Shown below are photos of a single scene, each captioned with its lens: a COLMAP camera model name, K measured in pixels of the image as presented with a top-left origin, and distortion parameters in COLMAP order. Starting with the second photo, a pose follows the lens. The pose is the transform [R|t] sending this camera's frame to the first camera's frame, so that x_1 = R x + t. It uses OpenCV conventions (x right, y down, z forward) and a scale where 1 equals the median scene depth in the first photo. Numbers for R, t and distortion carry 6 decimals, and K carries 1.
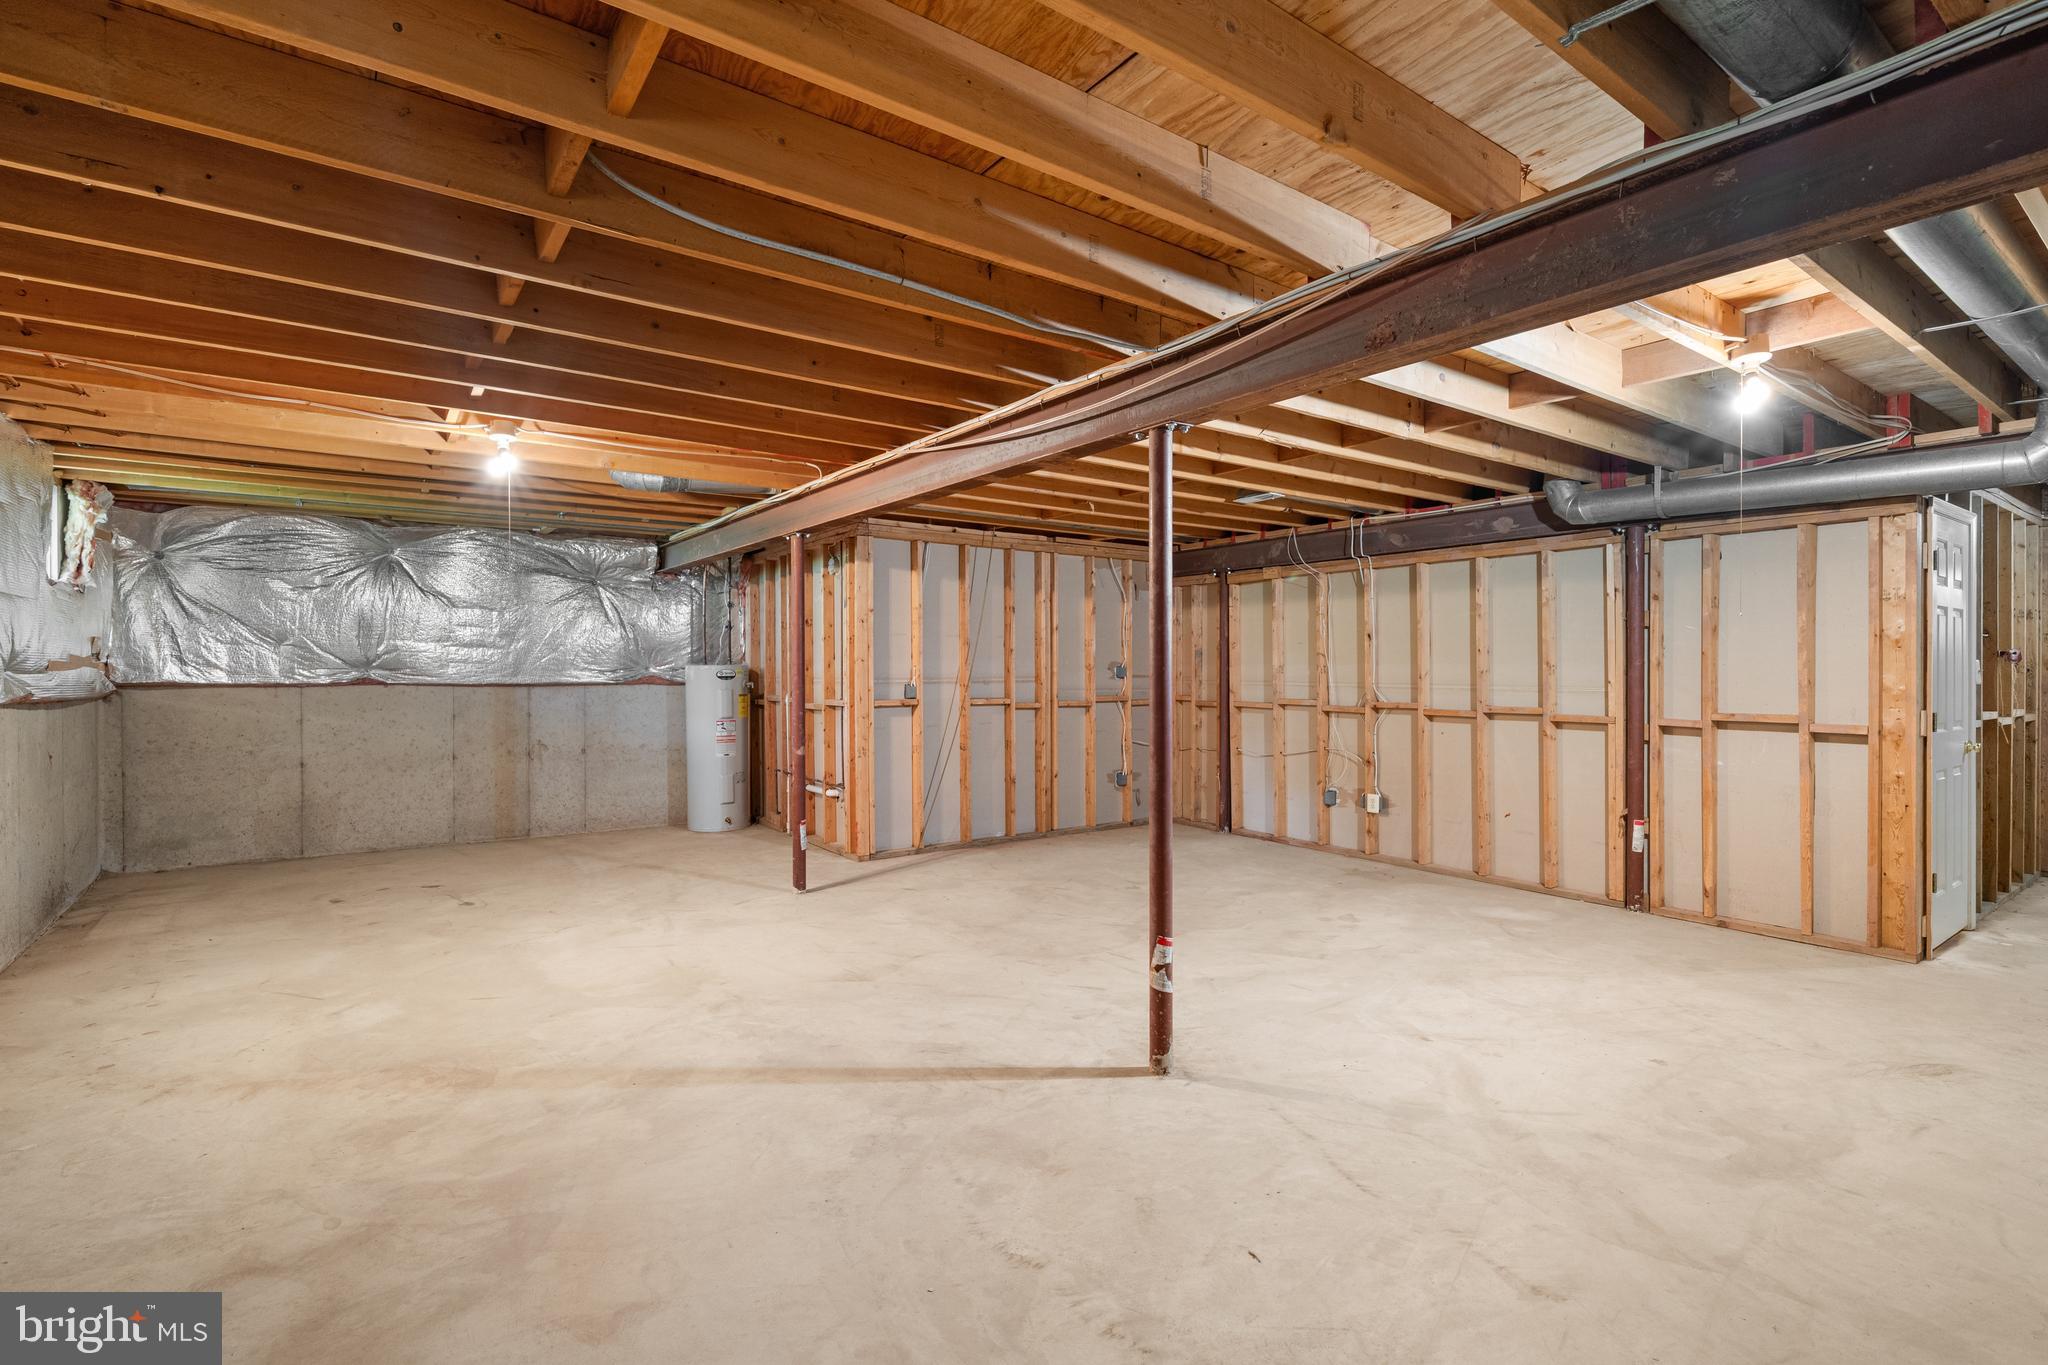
lens RADIAL K [[898.0, 0, 1019.3], [0, 898.0, 671.5], [0, 0, 1]] dist [0.003026, 0.000832]
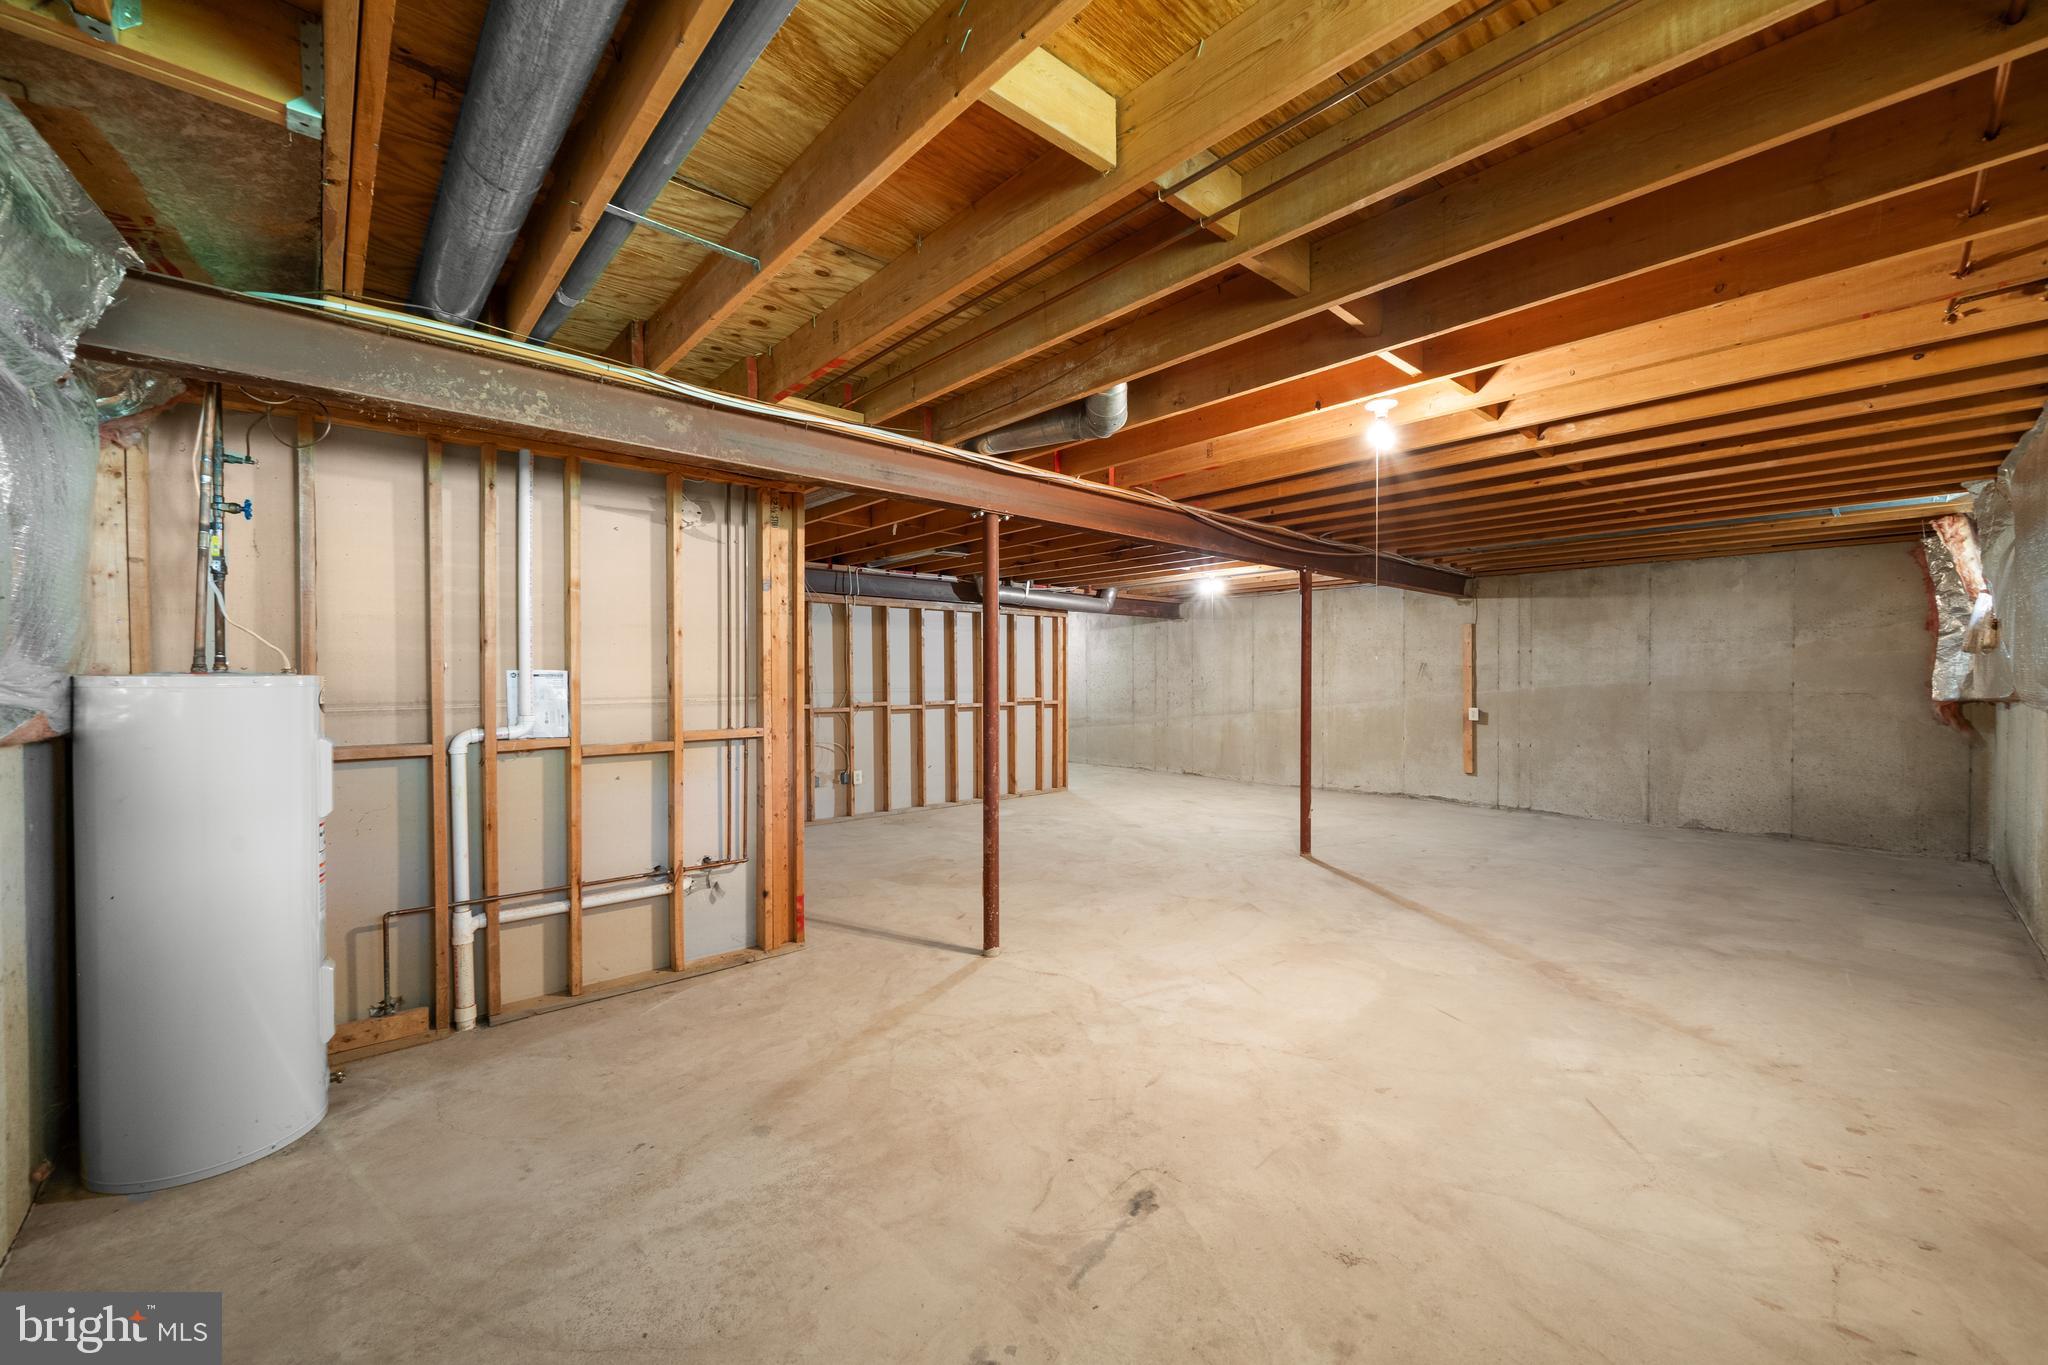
lens RADIAL K [[784.9, 0, 1021.0], [0, 784.9, 679.4], [0, 0, 1]] dist [-0.000365, 0.000323]
pose [[-0.088068, -0.006356, 0.996094, -1.686000], [0.009543, 0.999928, 0.007224, -0.004976], [-0.996069, 0.010142, -0.088001, 1.856108]]
